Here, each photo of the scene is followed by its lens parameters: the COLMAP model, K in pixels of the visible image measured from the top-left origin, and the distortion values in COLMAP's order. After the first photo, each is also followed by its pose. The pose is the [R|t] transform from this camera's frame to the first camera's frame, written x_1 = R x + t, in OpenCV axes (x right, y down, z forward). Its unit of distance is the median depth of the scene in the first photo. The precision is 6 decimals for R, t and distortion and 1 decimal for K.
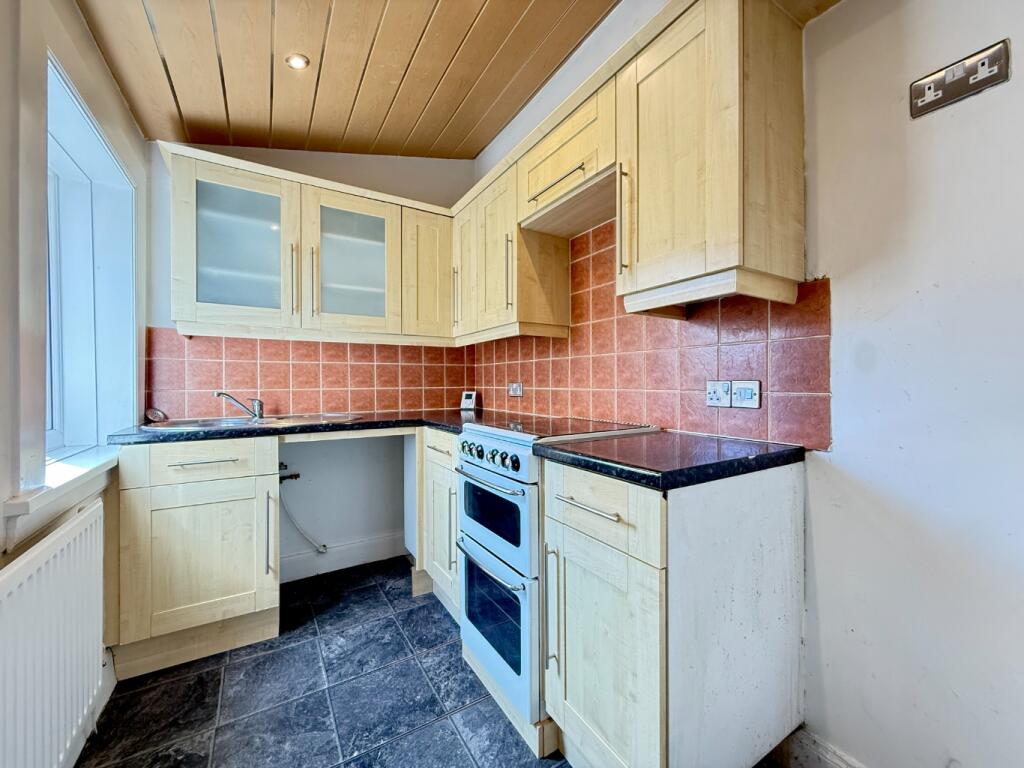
lens RADIAL K [[403.7, 0, 512.0], [0, 403.7, 384.0], [0, 0, 1]] dist [-0.003245, -0.000532]
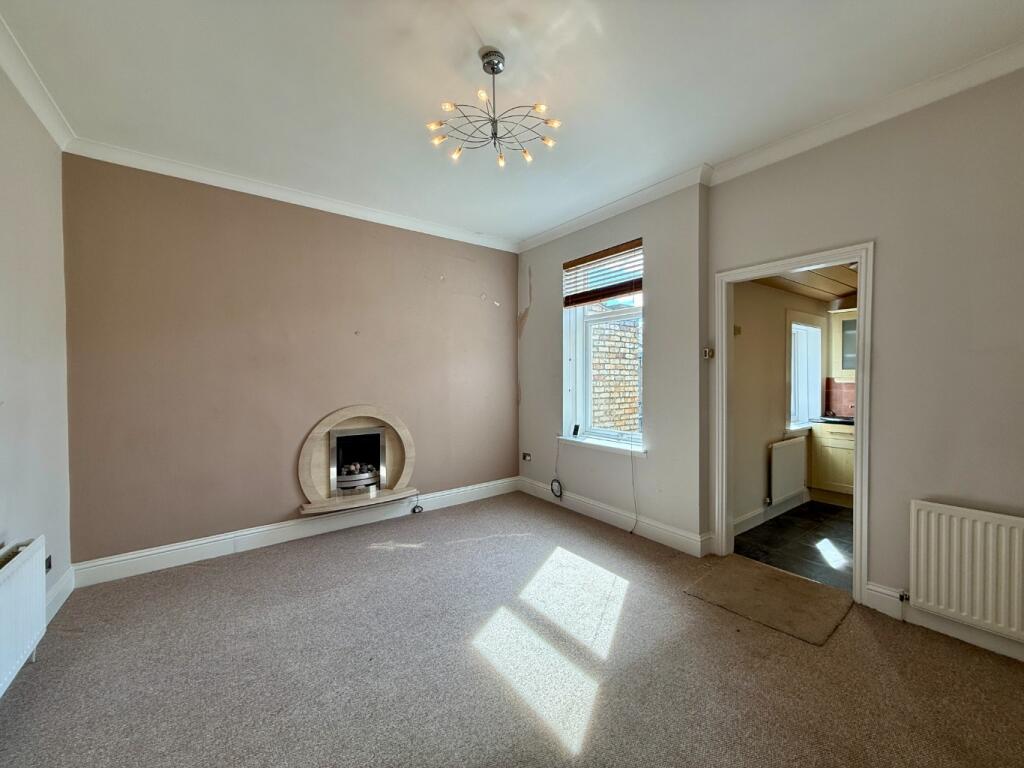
lens RADIAL K [[403.7, 0, 512.0], [0, 403.7, 384.0], [0, 0, 1]] dist [-0.003245, -0.000532]
pose [[0.084456, 0.016847, -0.996285, 1.766768], [-0.001340, 0.999858, 0.016794, -0.175027], [0.996426, -0.000083, 0.084467, -1.440857]]
